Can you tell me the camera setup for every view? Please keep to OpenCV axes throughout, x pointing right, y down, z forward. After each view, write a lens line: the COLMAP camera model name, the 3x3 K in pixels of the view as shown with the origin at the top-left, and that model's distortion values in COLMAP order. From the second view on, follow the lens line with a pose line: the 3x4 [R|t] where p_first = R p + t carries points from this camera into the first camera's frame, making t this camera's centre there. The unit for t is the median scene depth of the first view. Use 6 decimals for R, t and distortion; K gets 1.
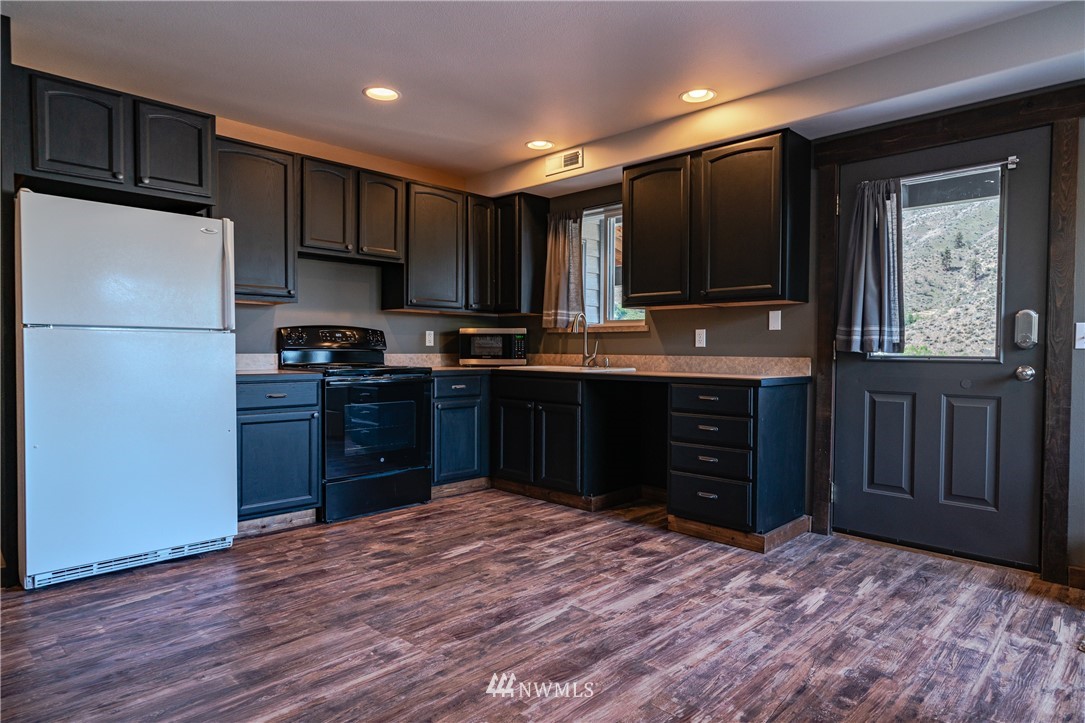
lens RADIAL K [[619.2, 0, 547.6], [0, 619.2, 359.9], [0, 0, 1]] dist [-0.000387, 0.003275]
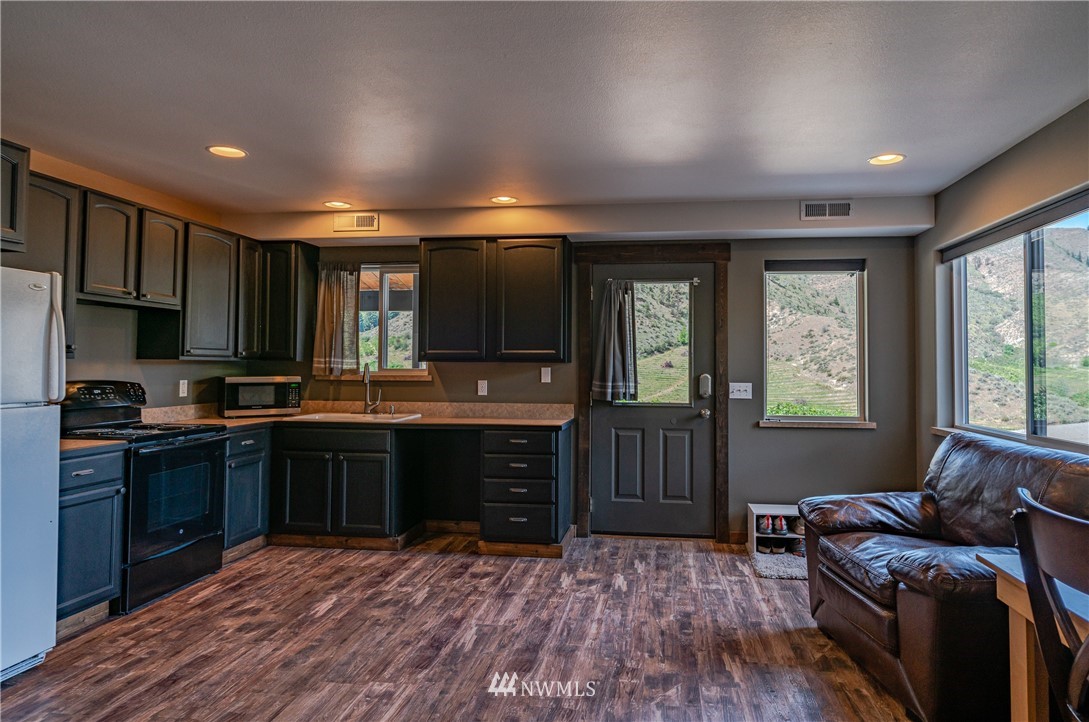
lens RADIAL K [[633.6, 0, 574.1], [0, 633.6, 340.8], [0, 0, 1]] dist [-0.006715, 0.008583]
pose [[0.811262, 0.023759, 0.584201, -0.401863], [0.011846, 0.998301, -0.057051, -0.066654], [-0.584563, 0.053204, 0.809602, -0.117770]]
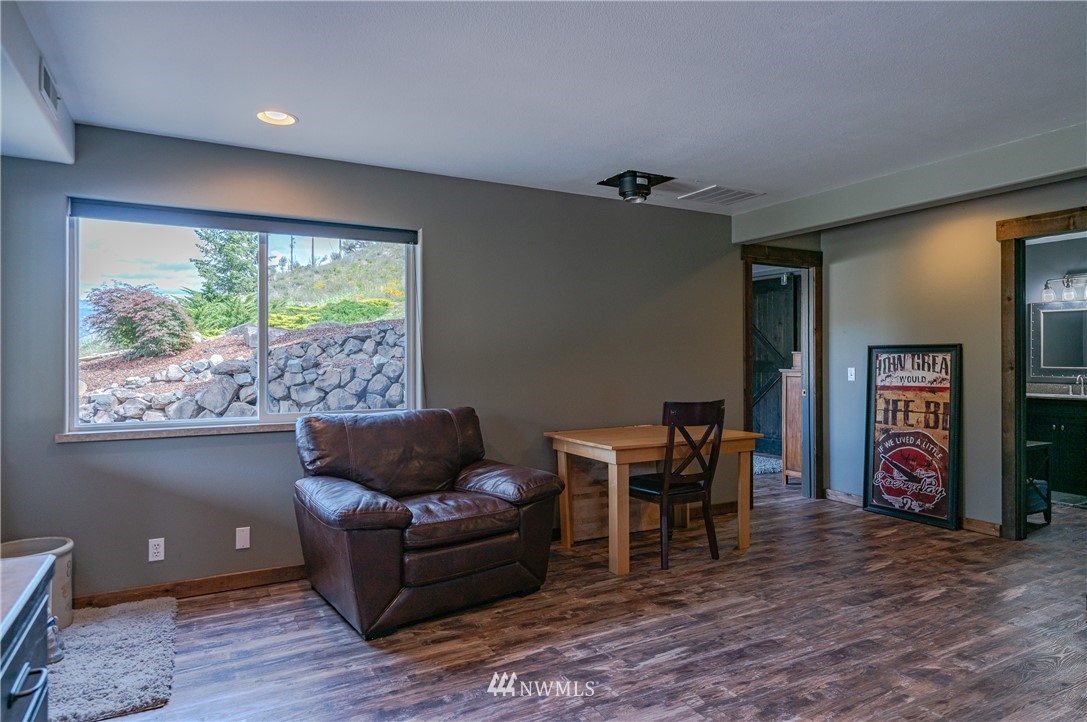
lens RADIAL K [[632.4, 0, 546.3], [0, 632.4, 360.1], [0, 0, 1]] dist [-0.006715, 0.008583]
pose [[-0.942373, -0.006126, 0.334507, -0.069323], [0.003219, 0.999620, 0.027376, -0.091832], [-0.334548, 0.026875, -0.941995, 1.130409]]
